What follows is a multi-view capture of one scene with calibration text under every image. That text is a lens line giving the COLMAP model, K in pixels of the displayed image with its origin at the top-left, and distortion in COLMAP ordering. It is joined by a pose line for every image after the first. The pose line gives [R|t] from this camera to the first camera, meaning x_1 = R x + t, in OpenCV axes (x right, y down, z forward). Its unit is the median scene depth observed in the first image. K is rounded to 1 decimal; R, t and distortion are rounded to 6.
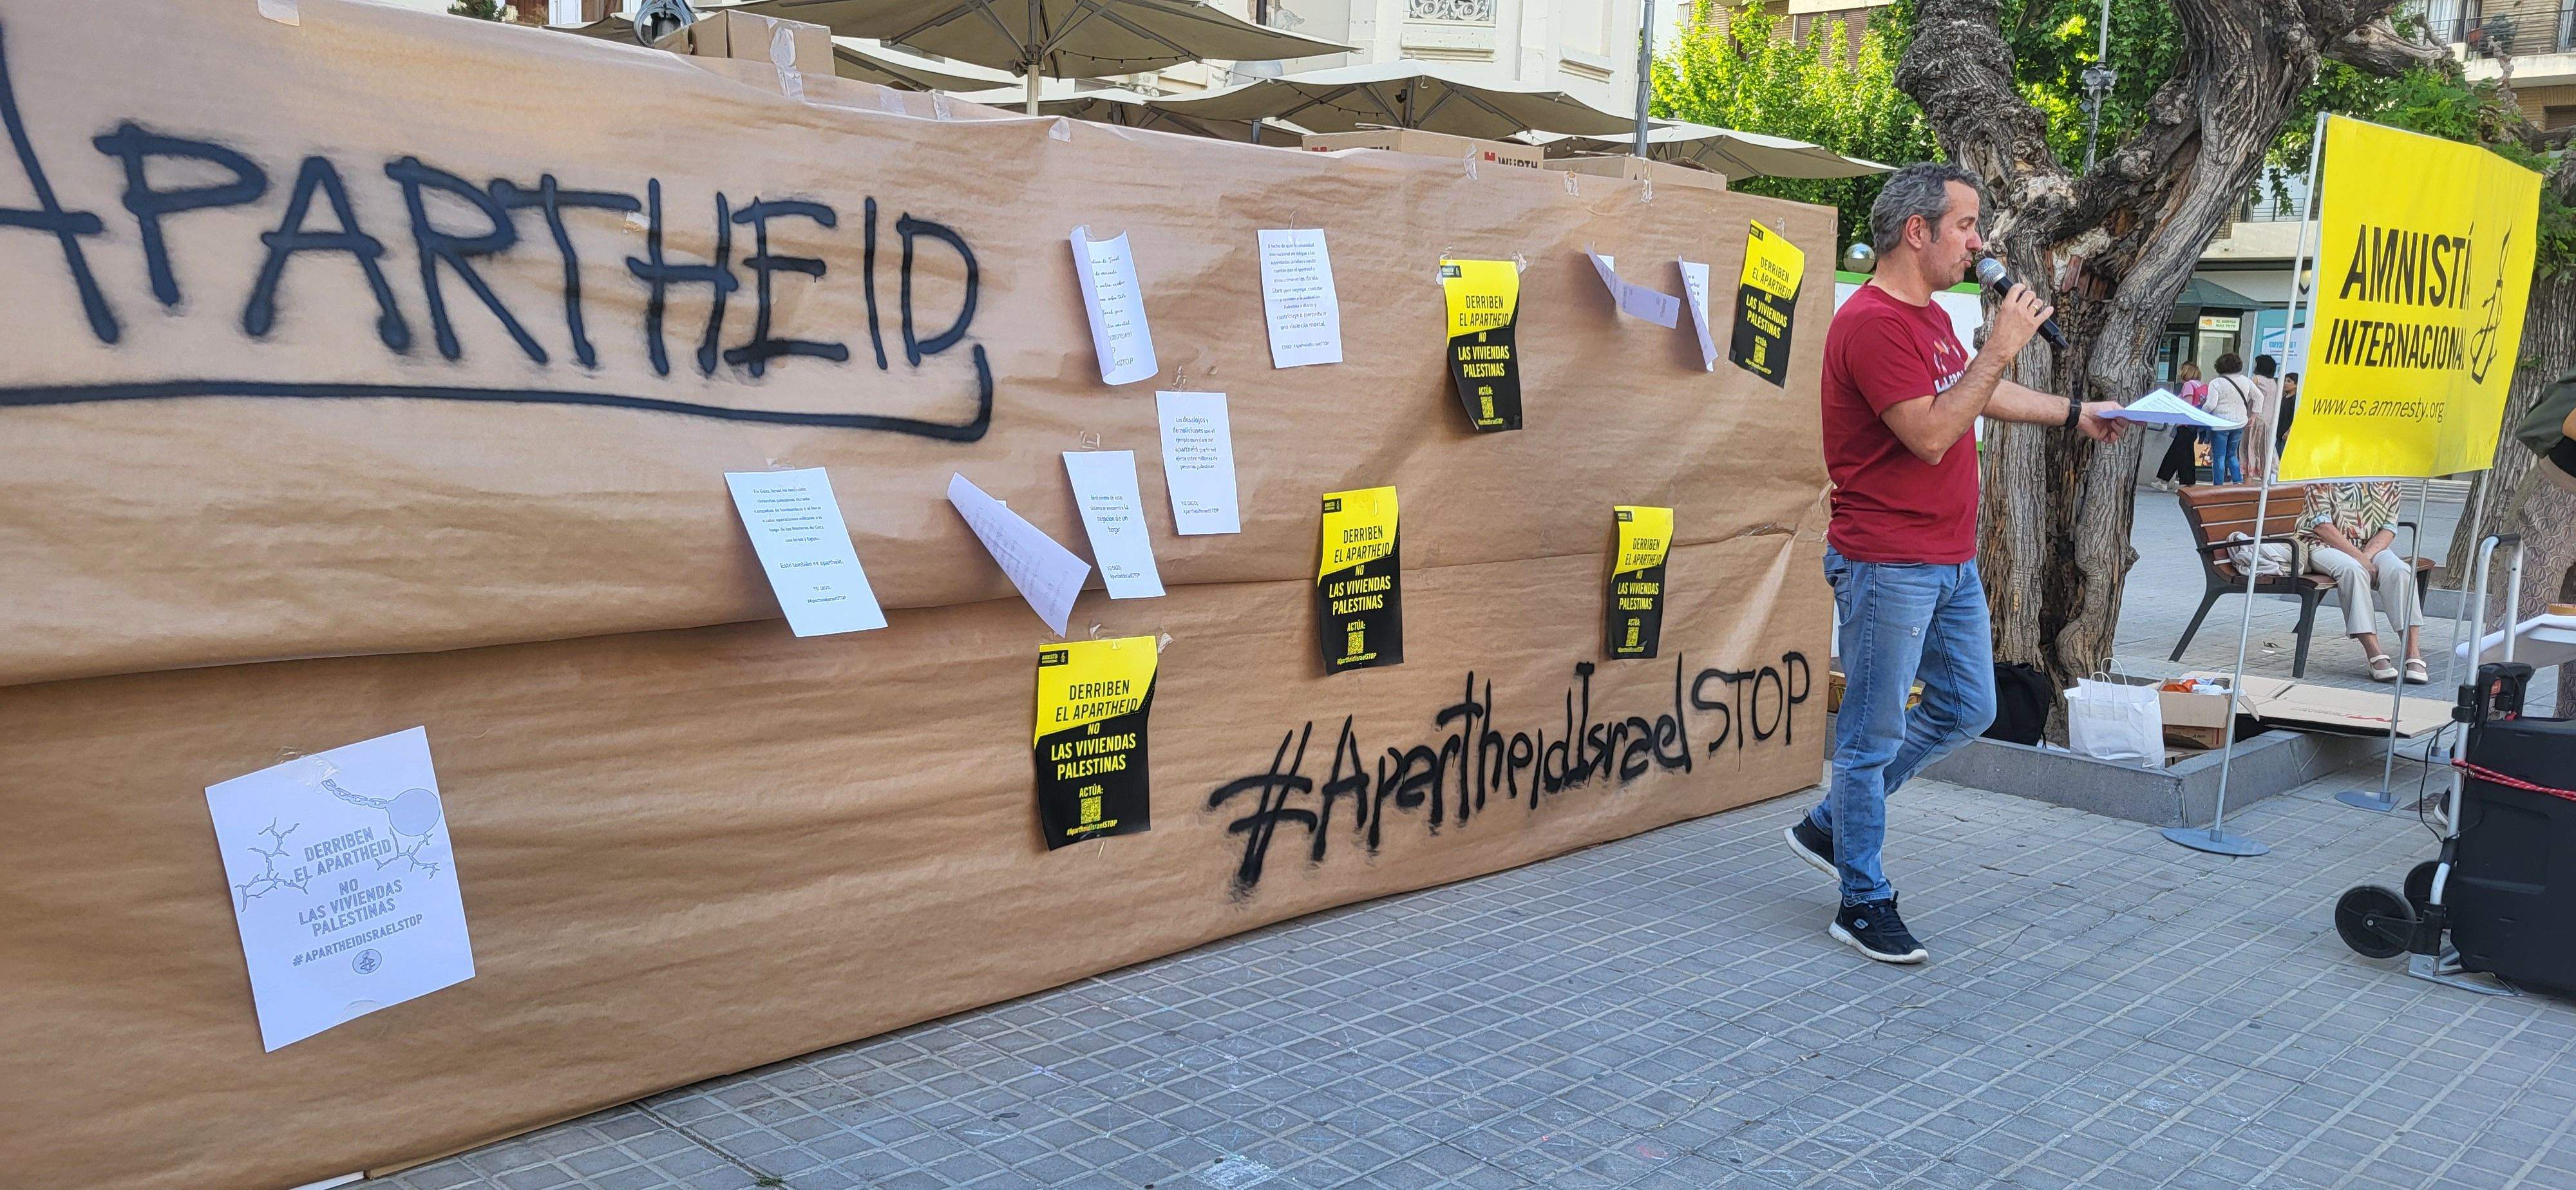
lens RADIAL K [[1936.2, 0, 1334.1], [0, 1936.2, 623.4], [0, 0, 1]] dist [0.027250, -0.006779]
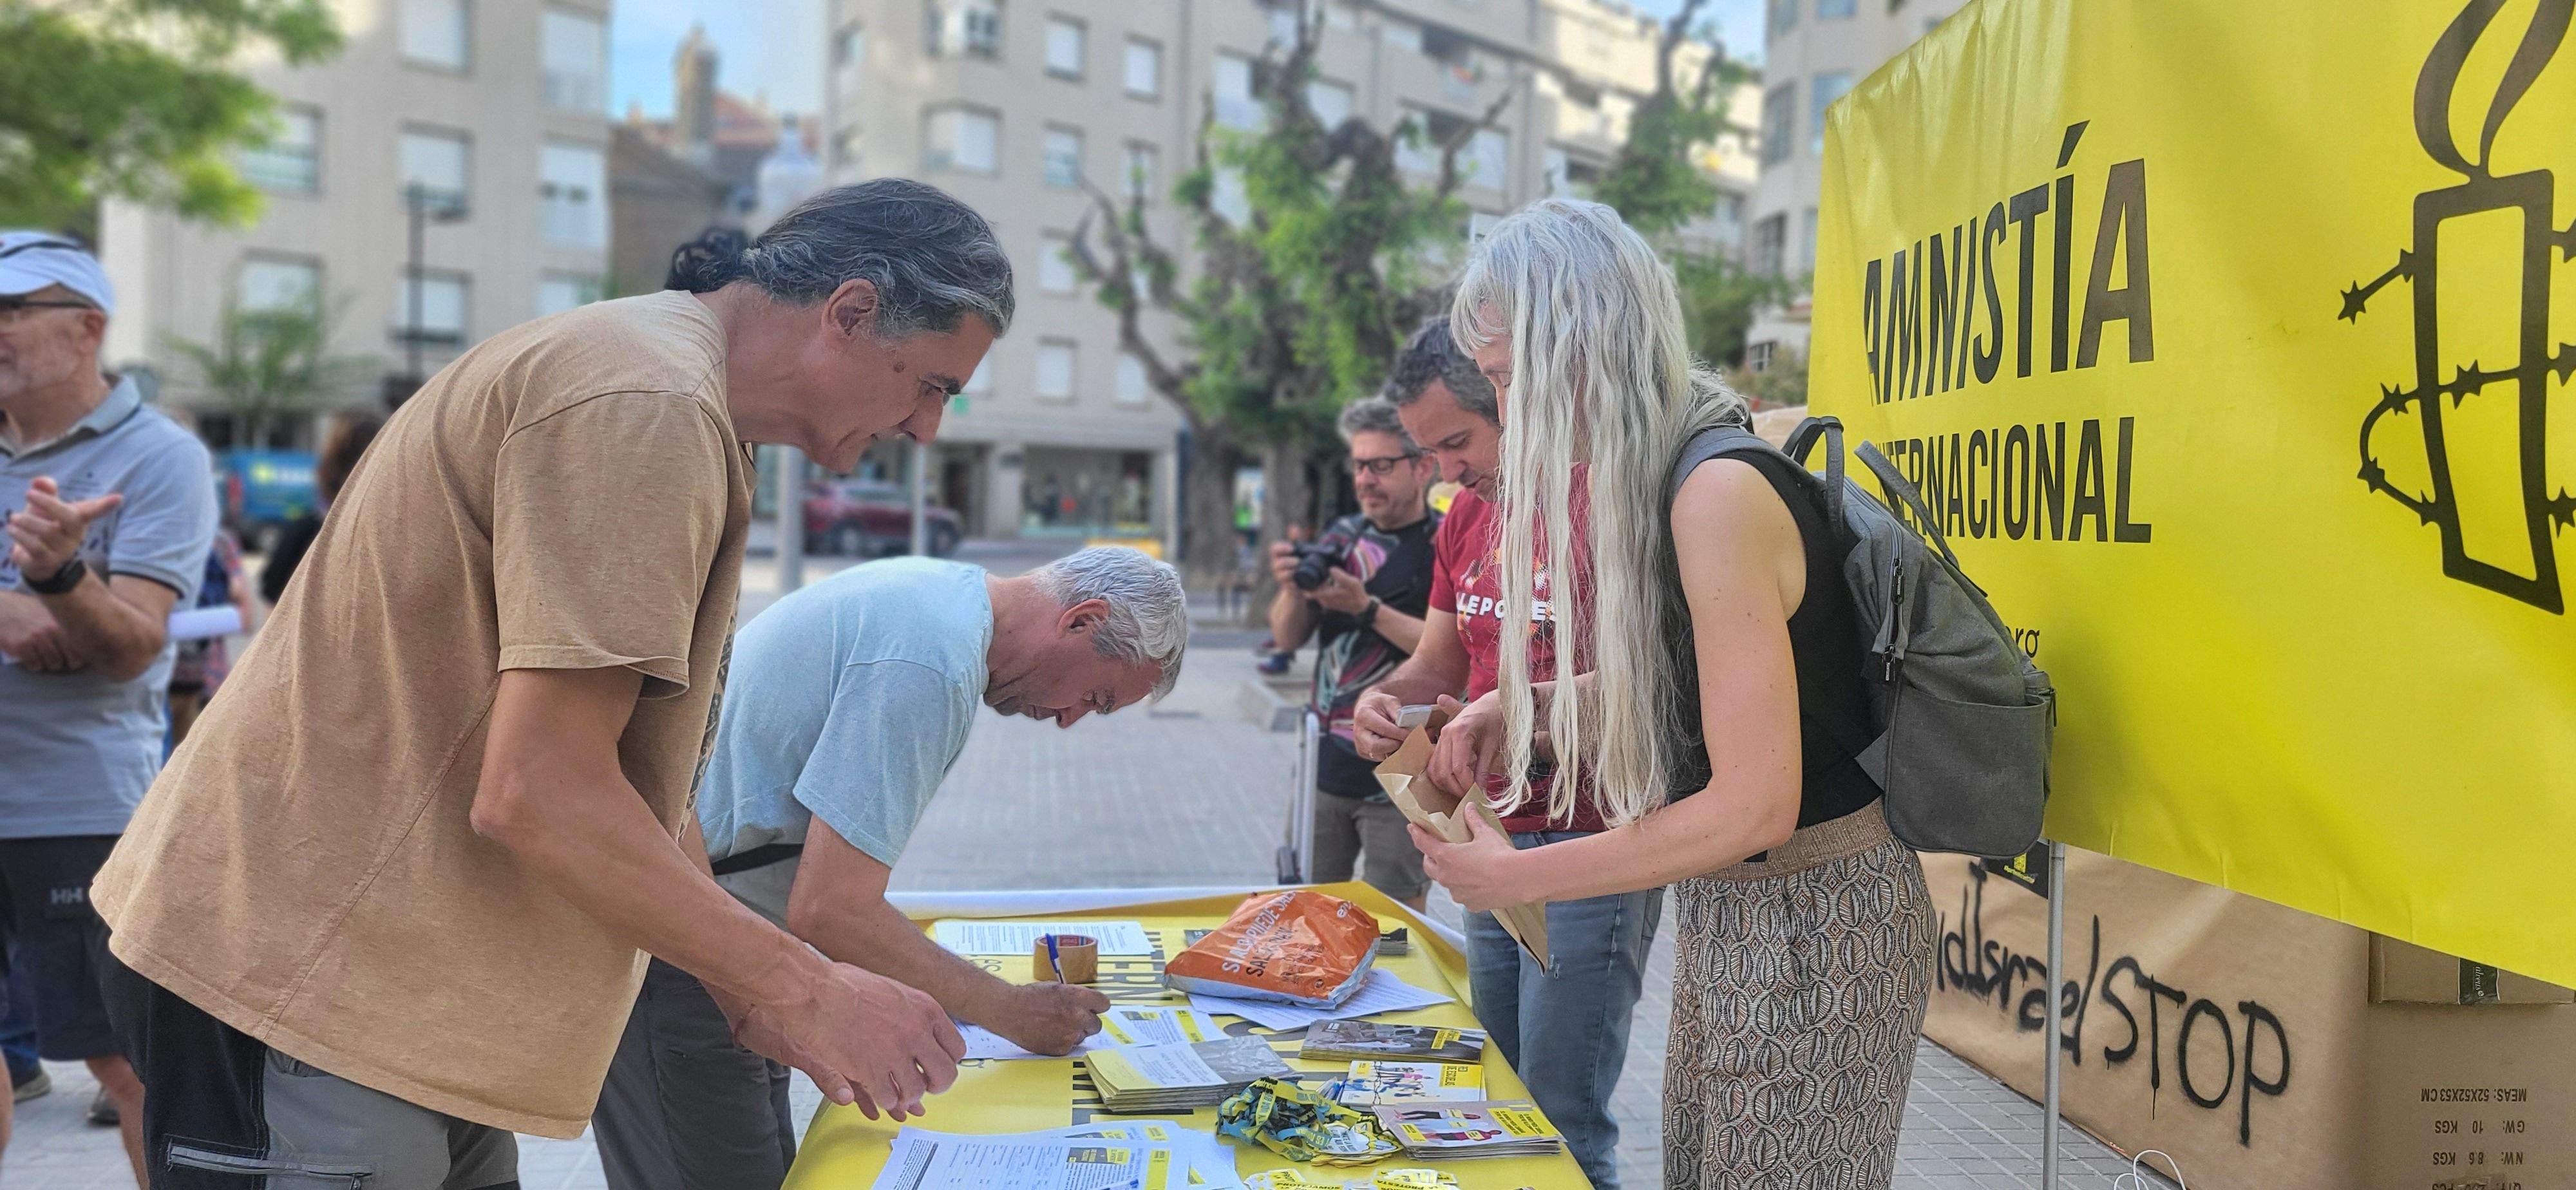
lens RADIAL K [[1936.2, 0, 1312.8], [0, 1936.2, 587.7], [0, 0, 1]] dist [0.027250, -0.006779]
pose [[-0.613196, -0.017730, -0.789732, 0.878696], [-0.157006, 0.982537, 0.099850, -0.127653], [0.774170, 0.185220, -0.605272, 1.045204]]
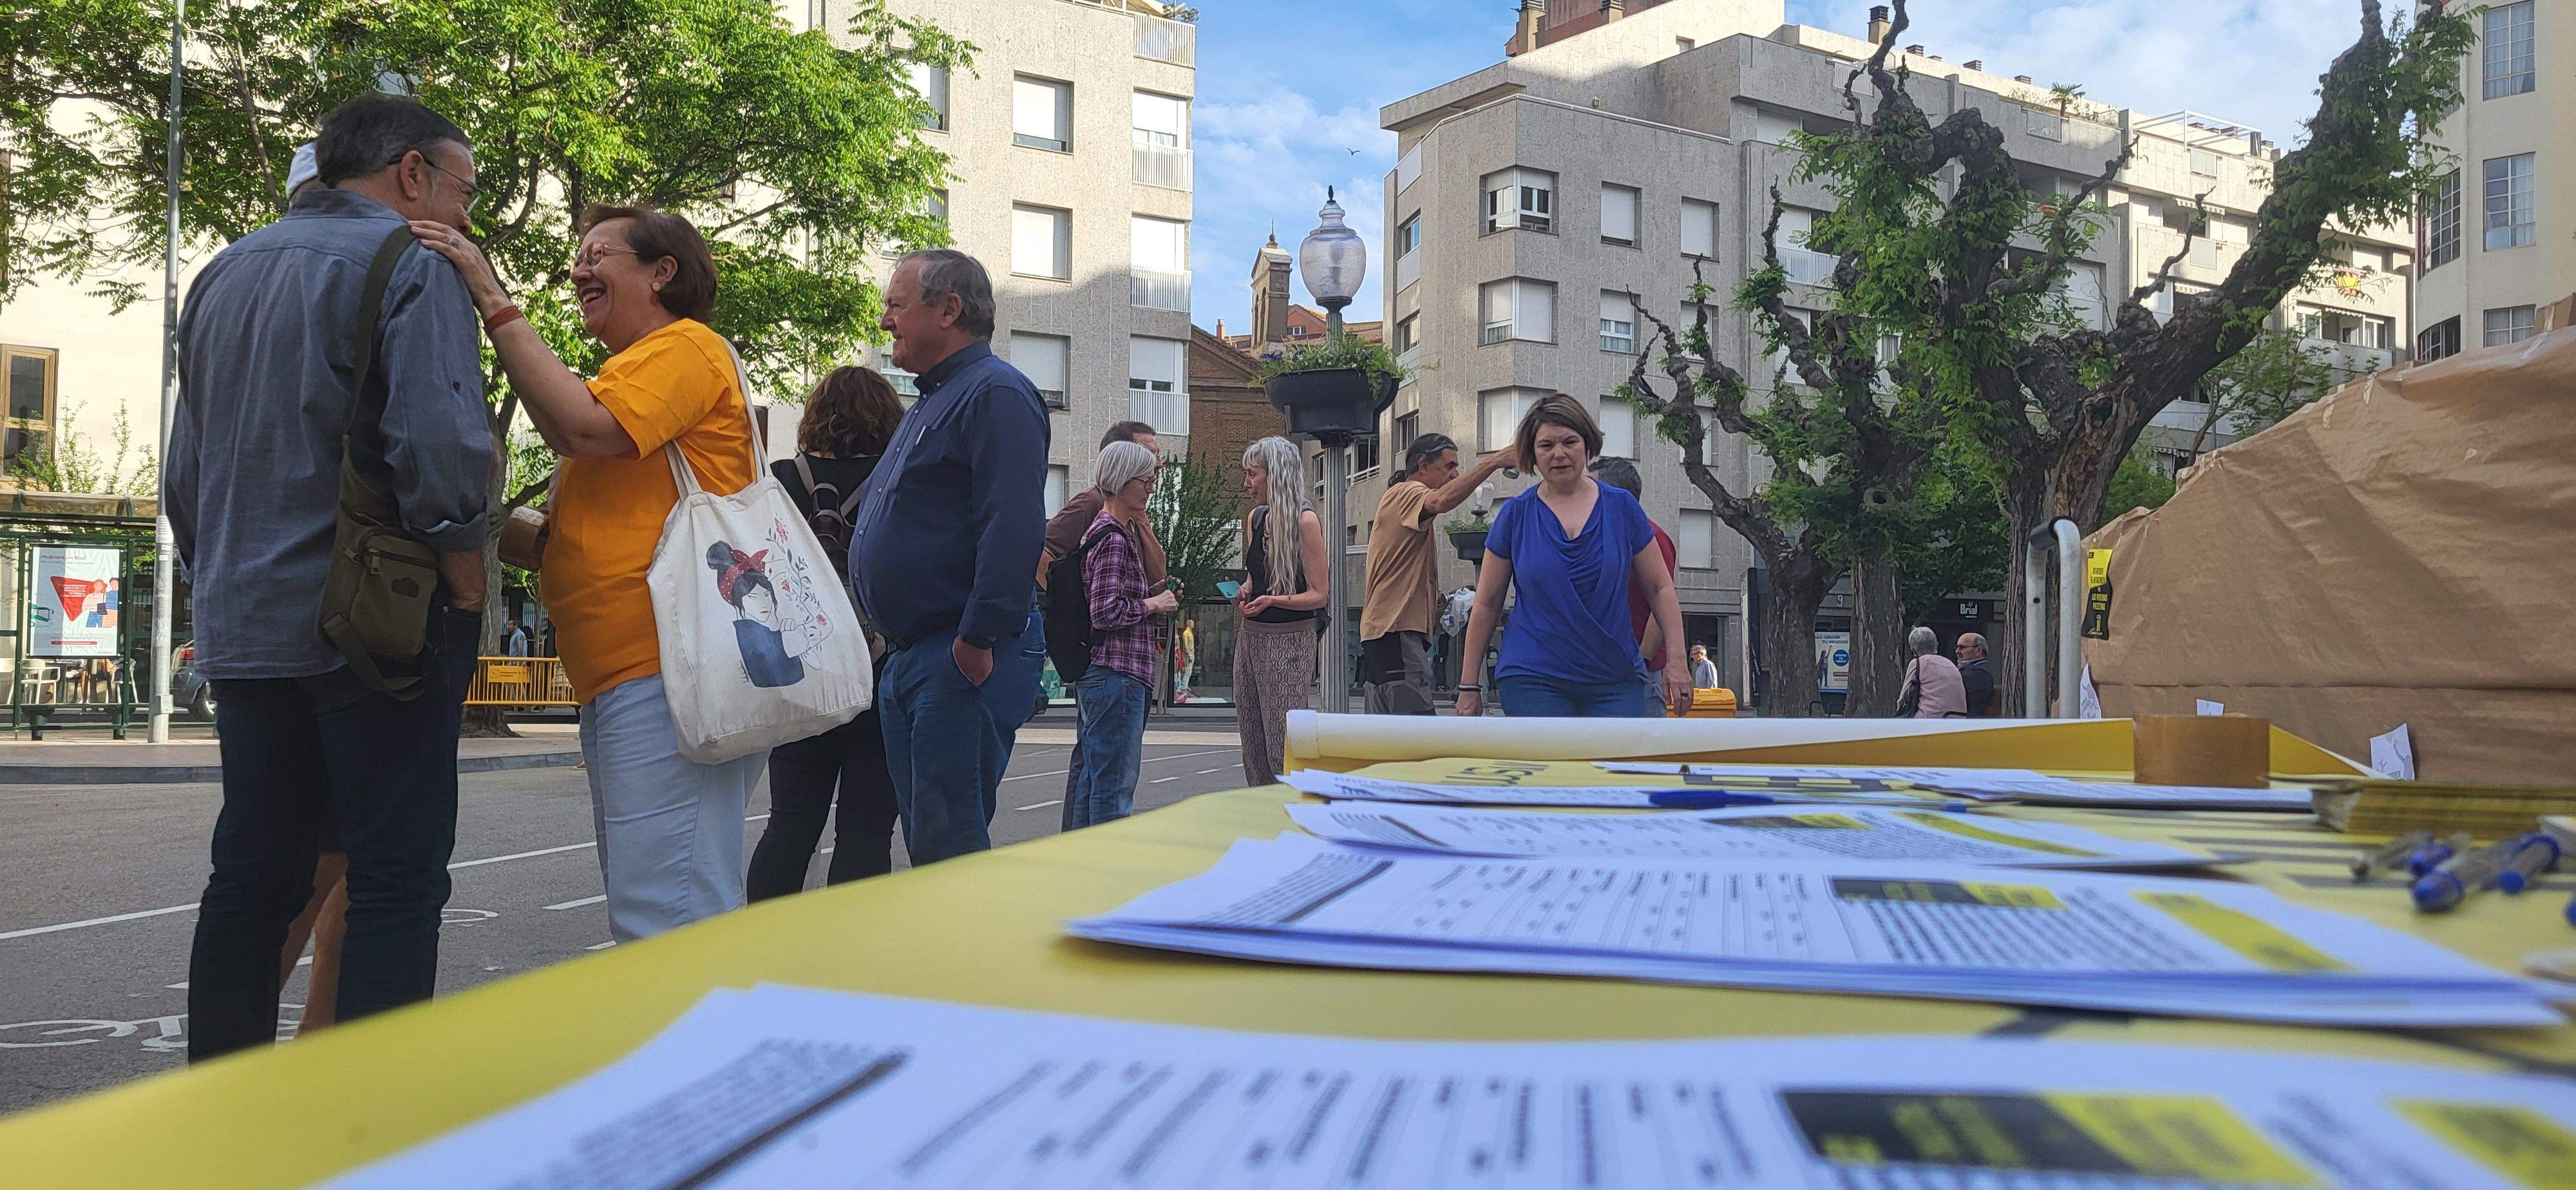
lens RADIAL K [[1936.2, 0, 1288.5], [0, 1936.2, 580.5], [0, 0, 1]] dist [0.027250, -0.006779]
pose [[-0.819699, -0.070428, -0.568449, 0.726084], [-0.115975, 0.992264, 0.044298, -0.017795], [0.560931, 0.102237, -0.821525, 0.904231]]
